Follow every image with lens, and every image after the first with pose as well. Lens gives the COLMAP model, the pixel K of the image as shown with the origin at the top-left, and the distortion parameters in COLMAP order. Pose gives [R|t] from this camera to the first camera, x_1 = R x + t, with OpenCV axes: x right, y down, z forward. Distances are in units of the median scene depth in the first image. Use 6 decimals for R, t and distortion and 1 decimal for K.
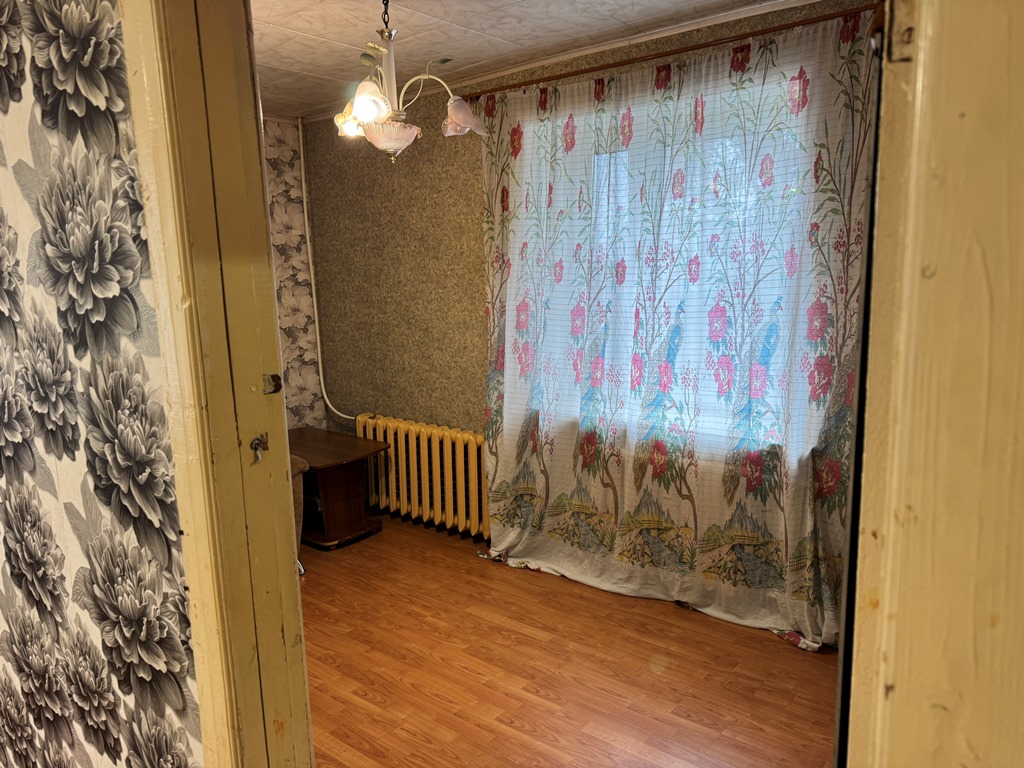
lens RADIAL K [[710.4, 0, 513.0], [0, 710.4, 380.5], [0, 0, 1]] dist [0.074503, -0.097195]
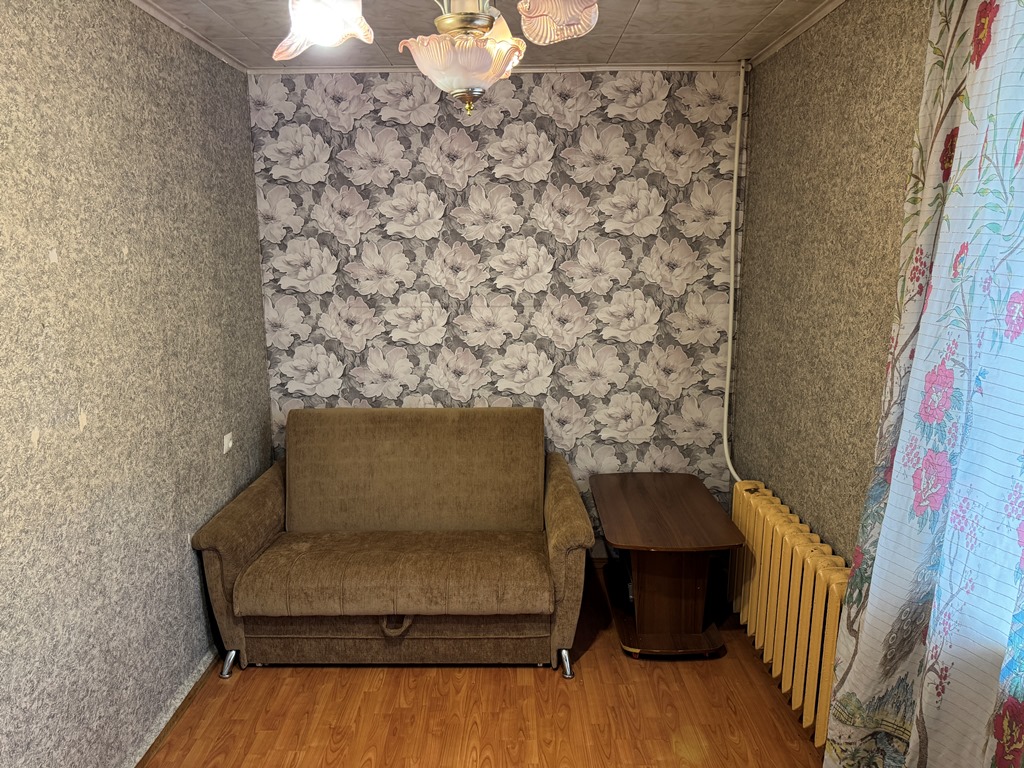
lens RADIAL K [[710.4, 0, 513.0], [0, 710.4, 380.5], [0, 0, 1]] dist [0.074503, -0.097195]
pose [[0.634985, 0.161822, -0.755386, 0.189536], [-0.136329, 0.985941, 0.096613, -0.103641], [0.760400, 0.041634, 0.648119, 0.442745]]
